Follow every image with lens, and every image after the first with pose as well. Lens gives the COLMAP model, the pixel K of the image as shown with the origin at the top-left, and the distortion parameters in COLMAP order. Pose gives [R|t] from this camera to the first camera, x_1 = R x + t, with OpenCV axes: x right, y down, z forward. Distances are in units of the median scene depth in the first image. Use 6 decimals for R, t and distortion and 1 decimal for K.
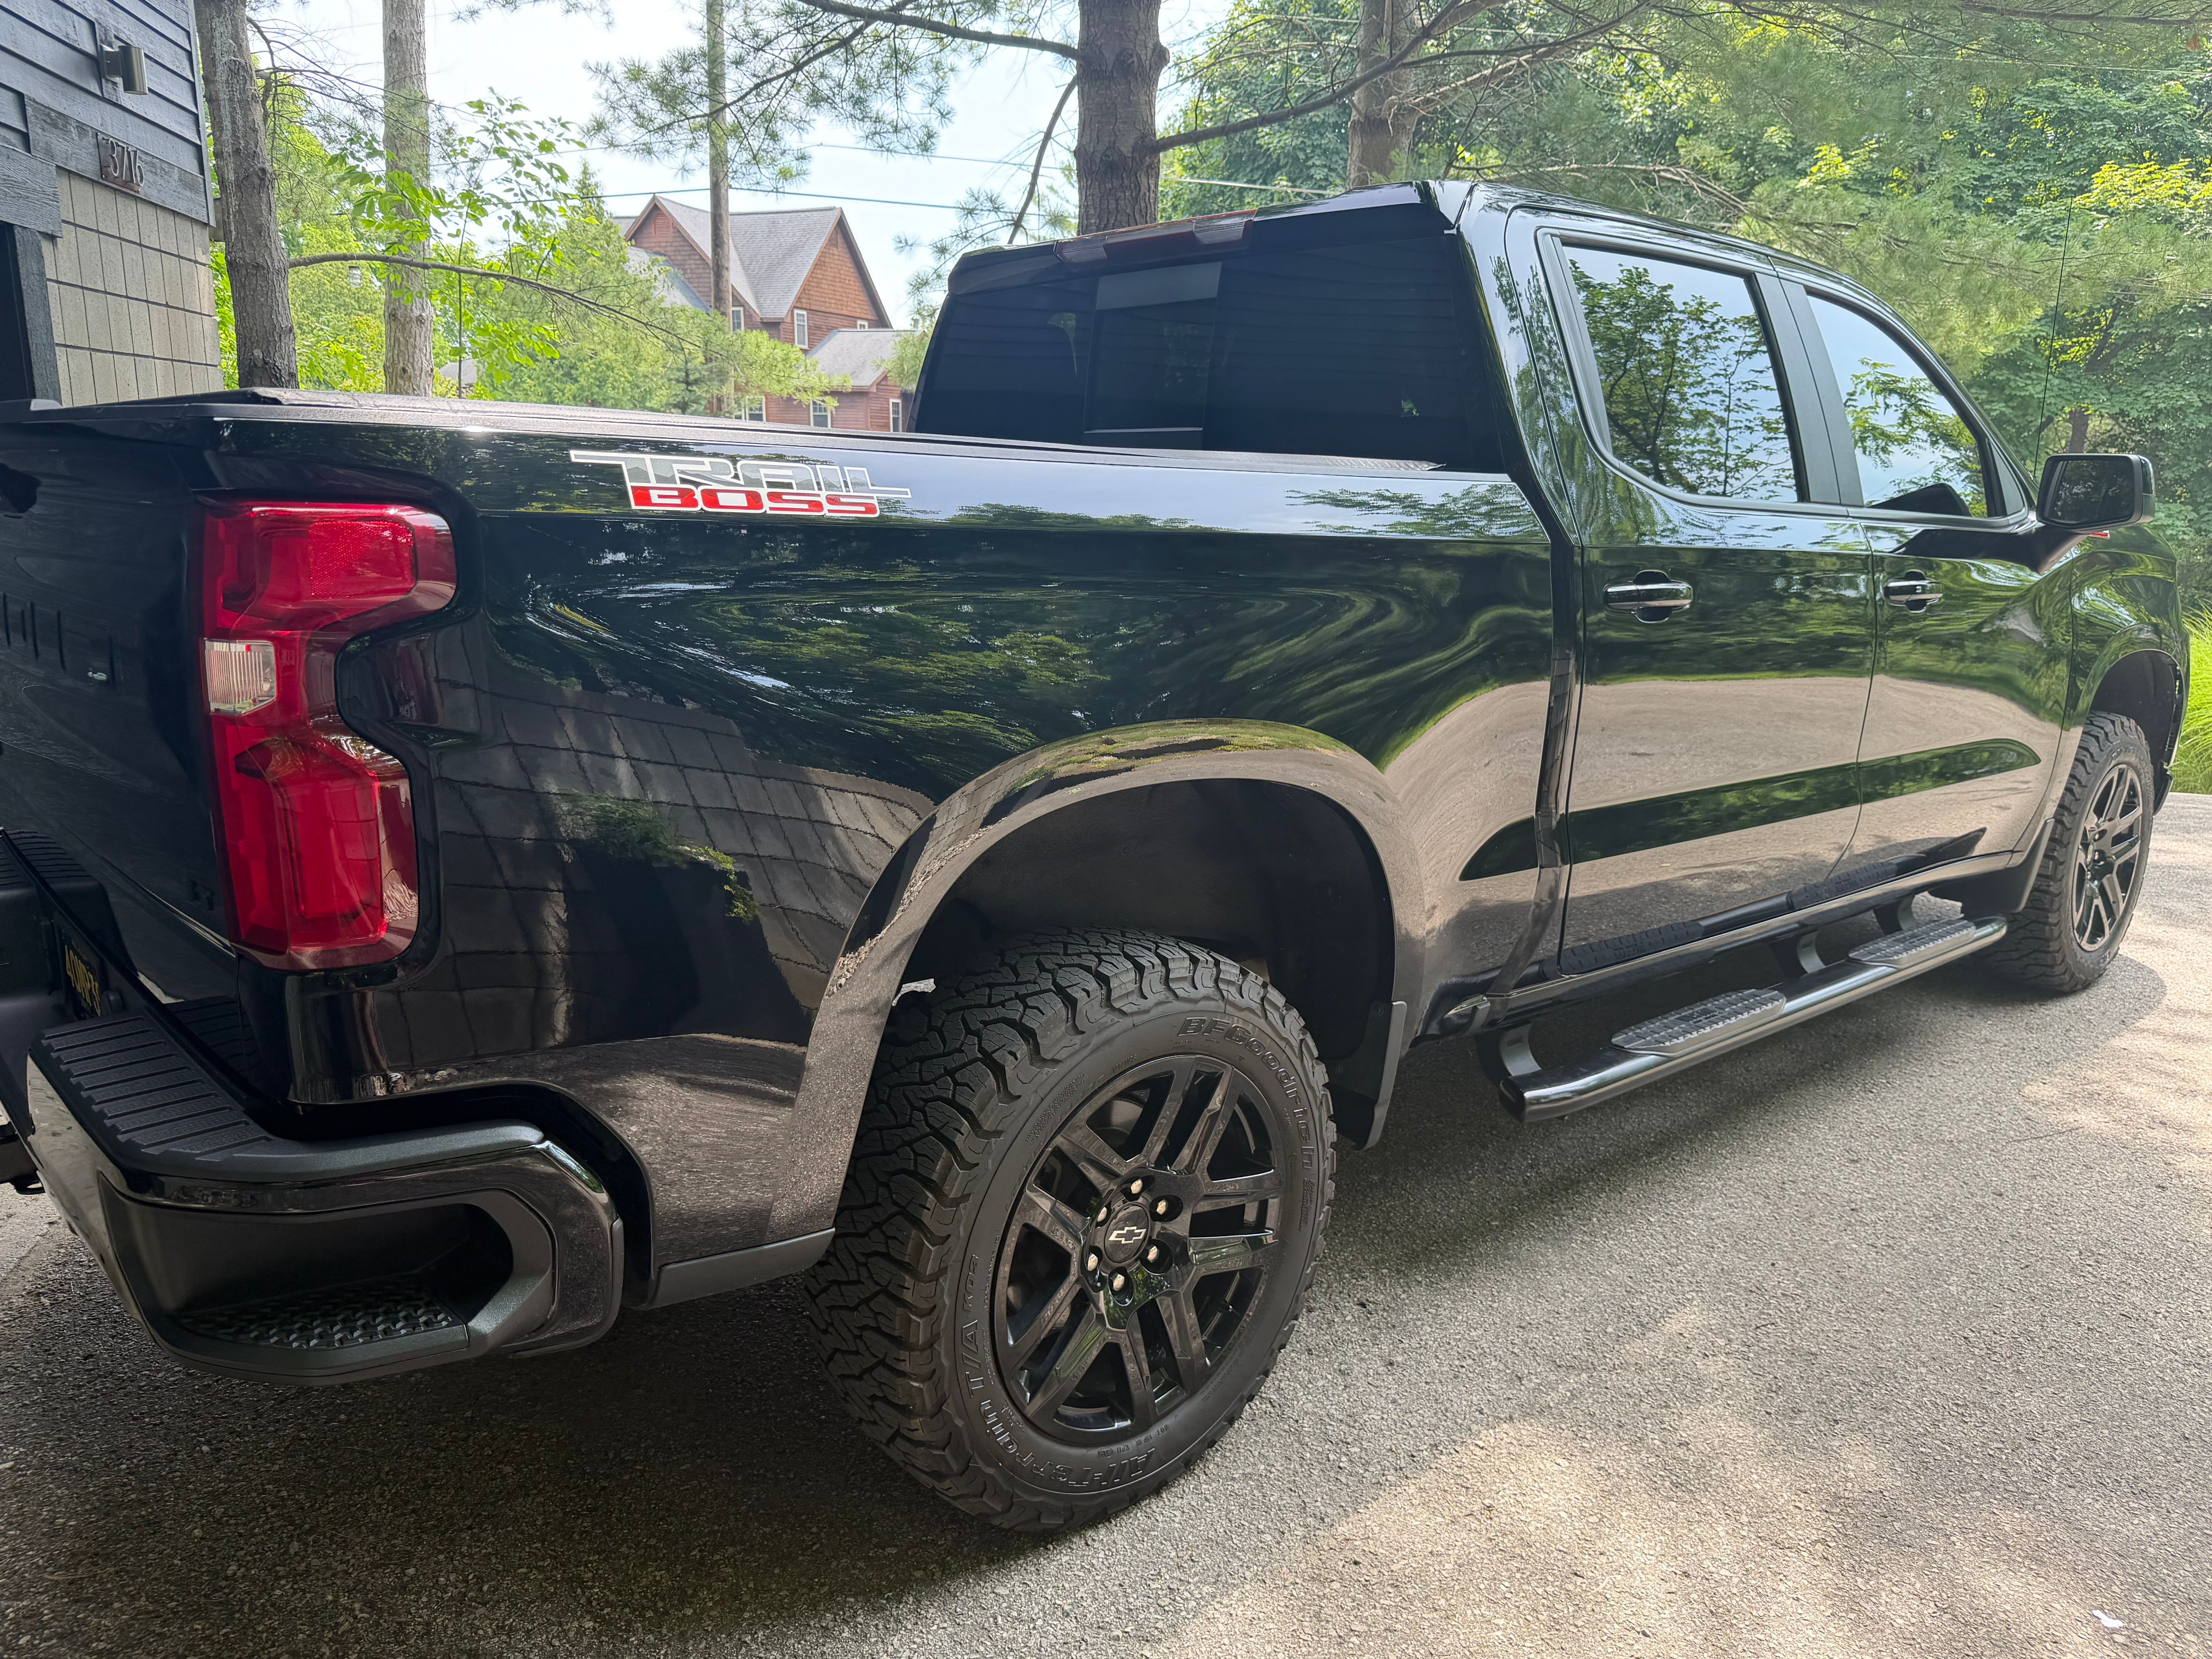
lens RADIAL K [[1621.6, 0, 1106.0], [0, 1621.6, 829.5], [0, 0, 1]] dist [0.002237, -0.007634]
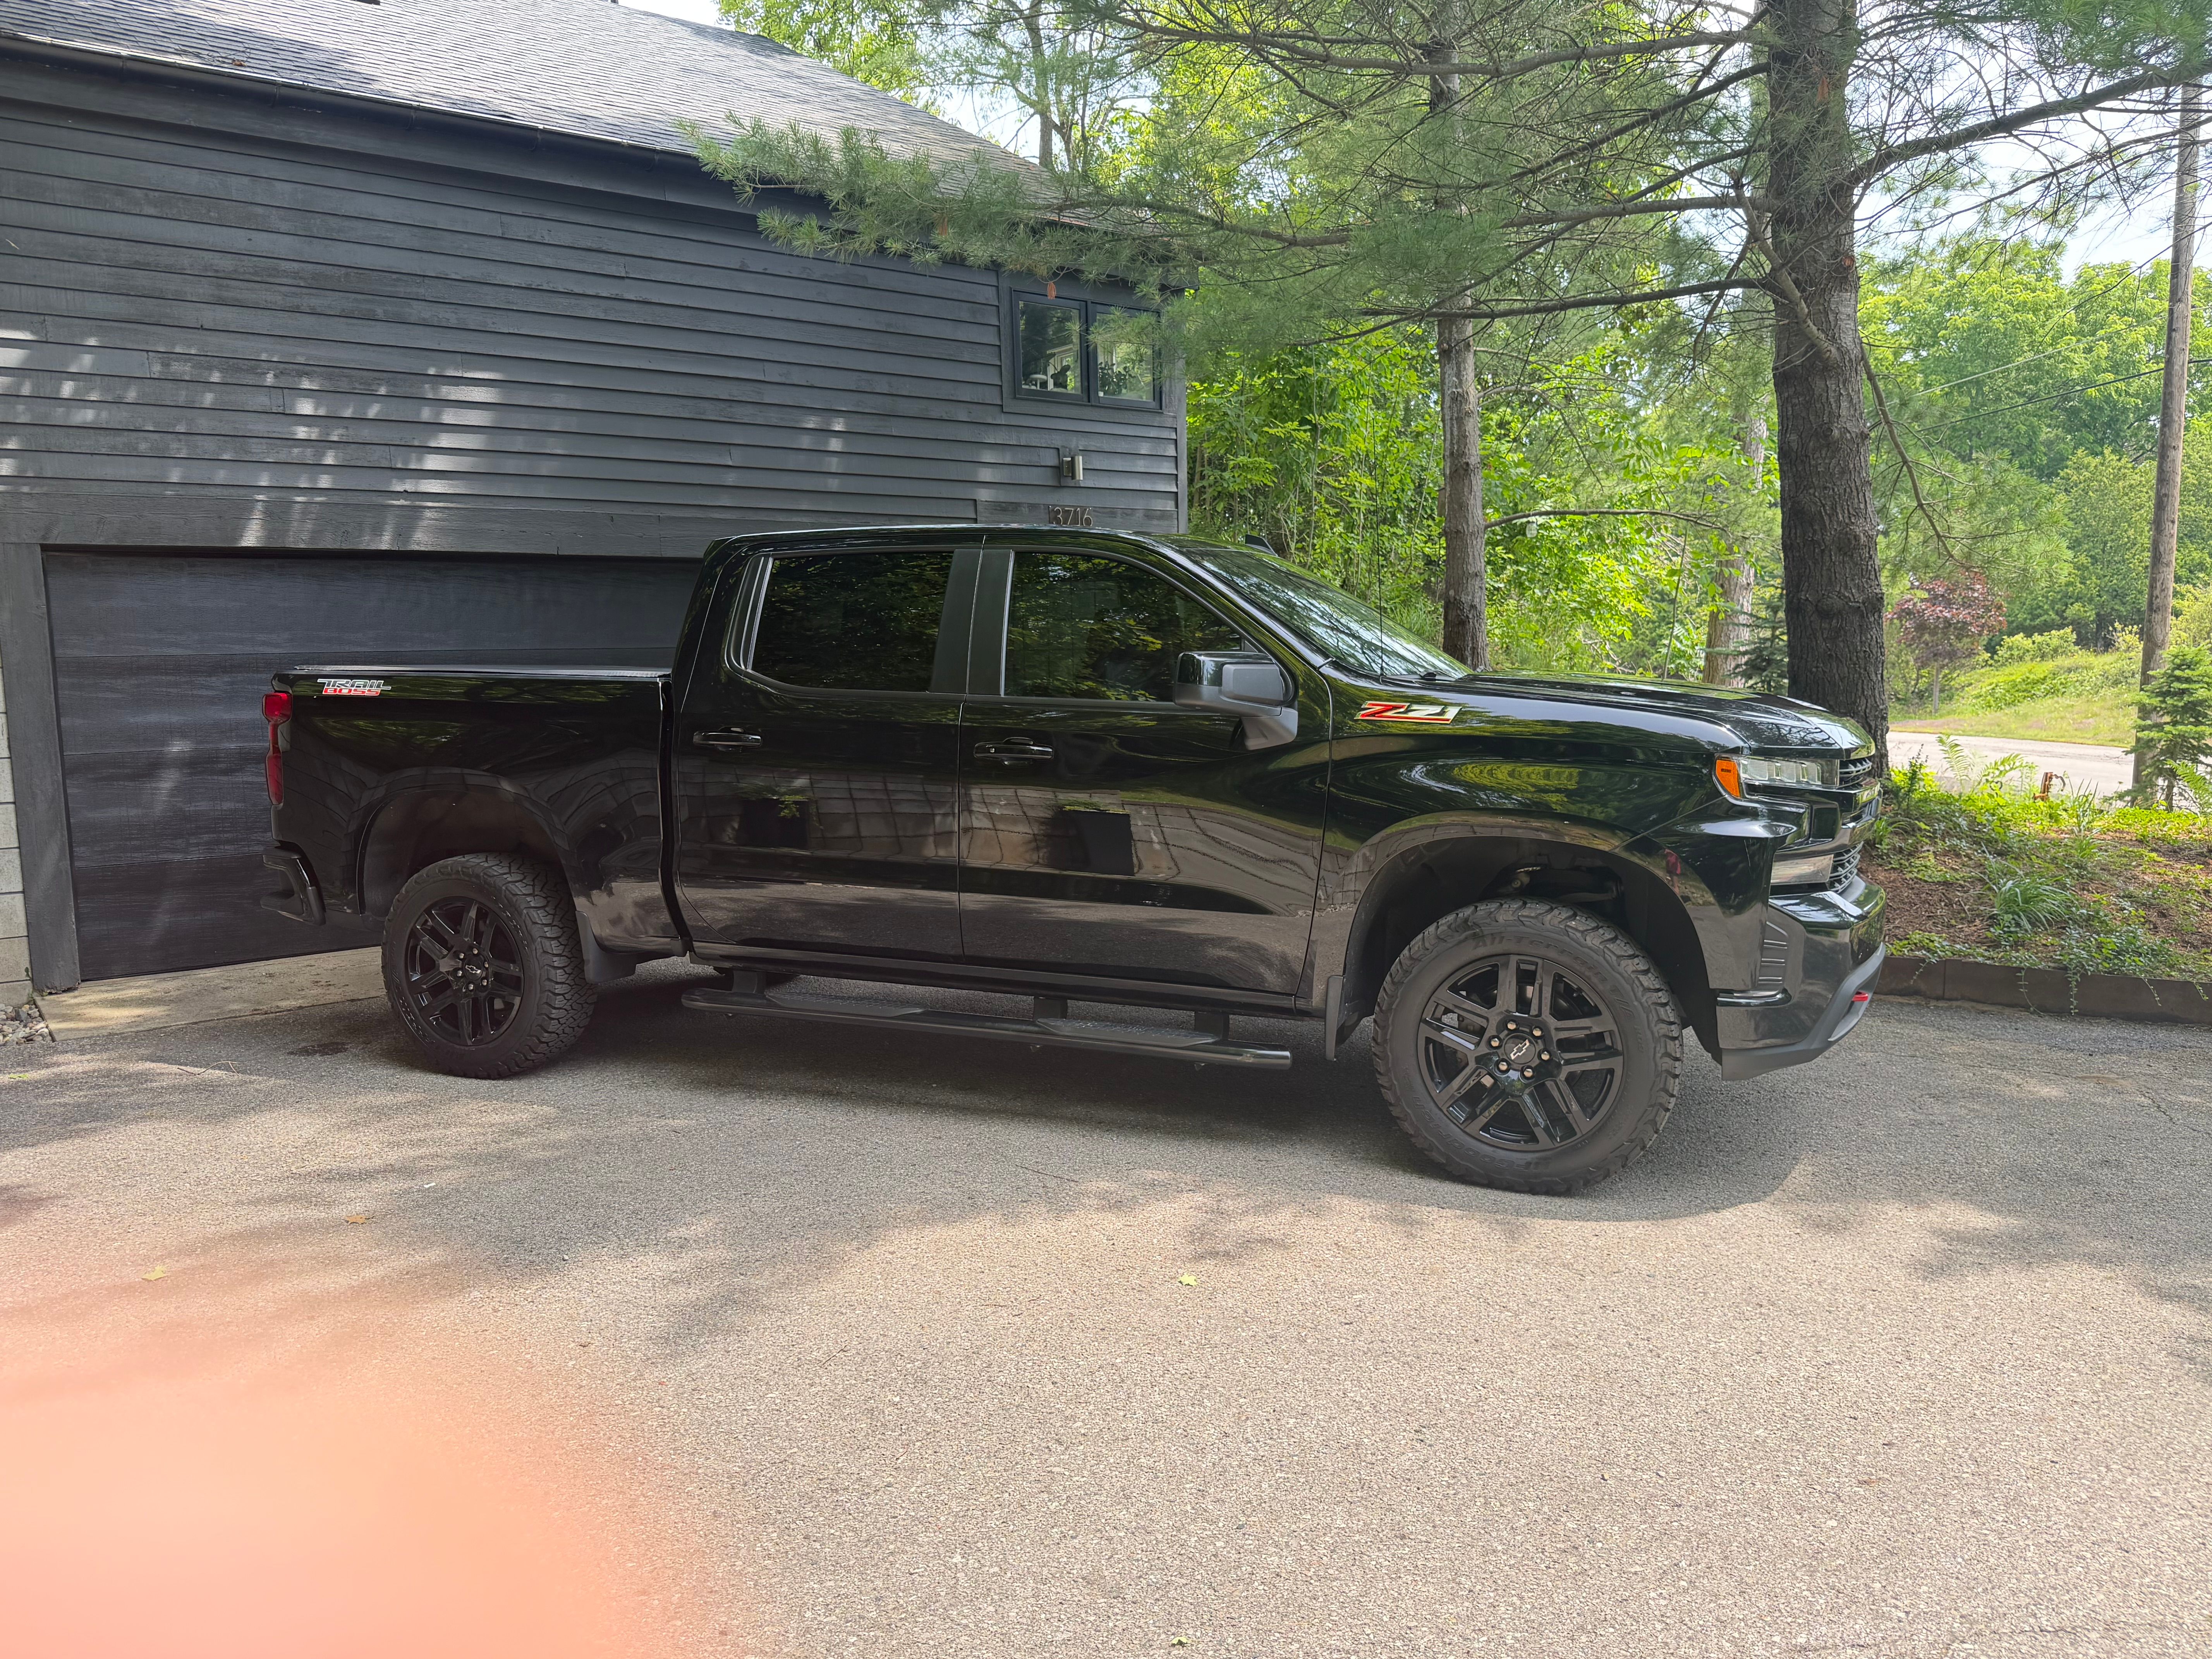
lens RADIAL K [[1621.6, 0, 1106.0], [0, 1621.6, 829.5], [0, 0, 1]] dist [0.002237, -0.007634]
pose [[0.448150, 0.080848, -0.890295, 0.596460], [-0.209276, 0.977716, -0.016558, -0.016191], [0.869117, 0.193738, 0.455083, 0.169297]]
